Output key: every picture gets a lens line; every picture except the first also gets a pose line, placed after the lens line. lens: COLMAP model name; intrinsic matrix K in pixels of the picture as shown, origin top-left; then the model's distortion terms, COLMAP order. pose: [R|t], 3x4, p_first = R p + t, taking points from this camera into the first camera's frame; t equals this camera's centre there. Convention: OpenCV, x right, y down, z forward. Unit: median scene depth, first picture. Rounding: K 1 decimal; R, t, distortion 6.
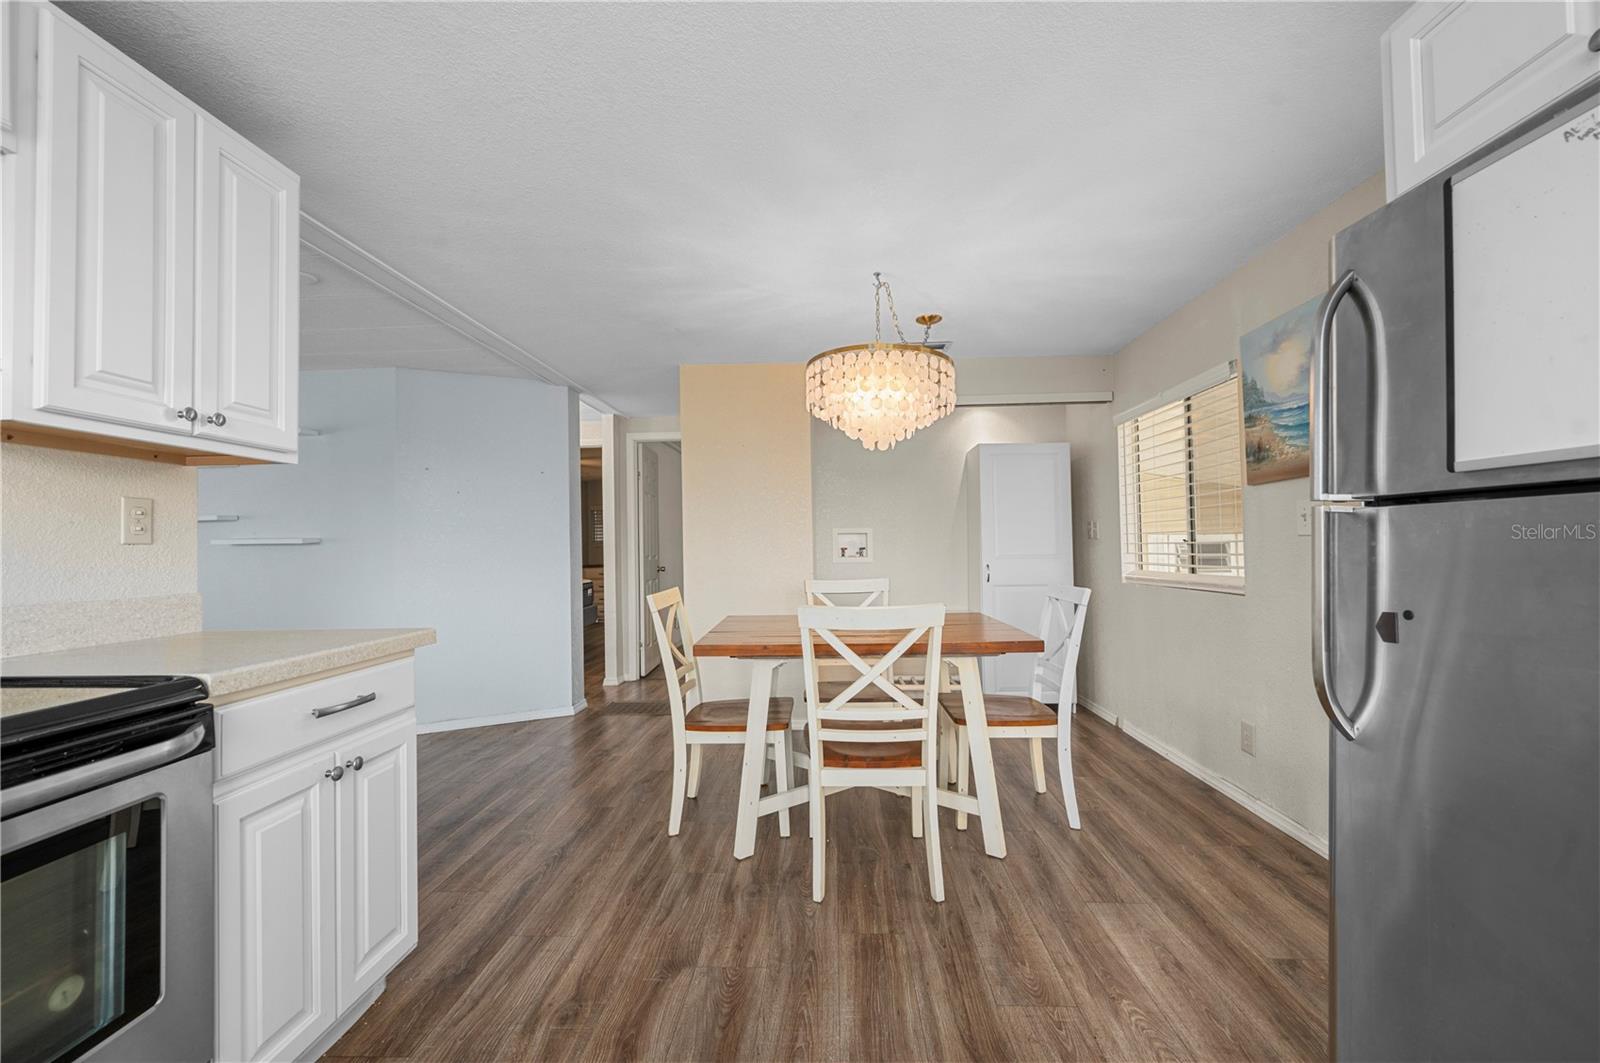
lens RADIAL K [[664.3, 0, 800.9], [0, 664.3, 532.5], [0, 0, 1]] dist [-0.001141, -0.000743]
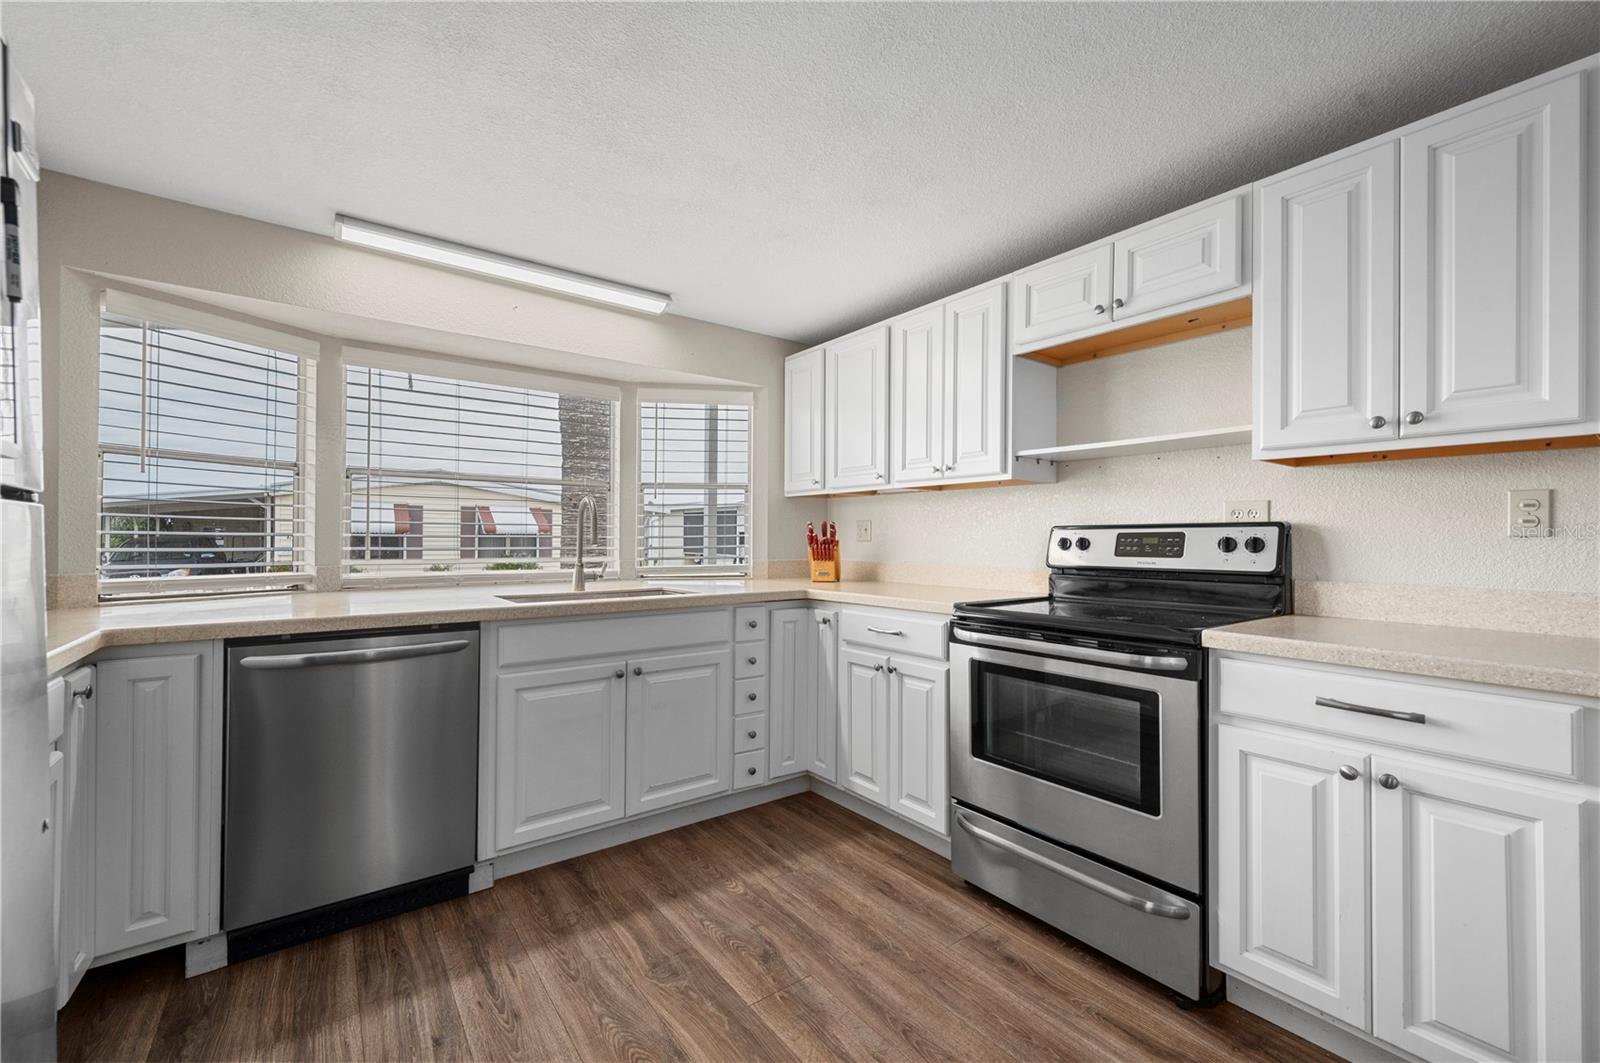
lens RADIAL K [[646.9, 0, 803.2], [0, 646.9, 533.1], [0, 0, 1]] dist [0.001214, 0.000049]
pose [[-0.773581, 0.004959, -0.633678, 0.285014], [0.018495, 0.999720, -0.014756, 0.004416], [0.633427, -0.023134, -0.773457, 0.669091]]
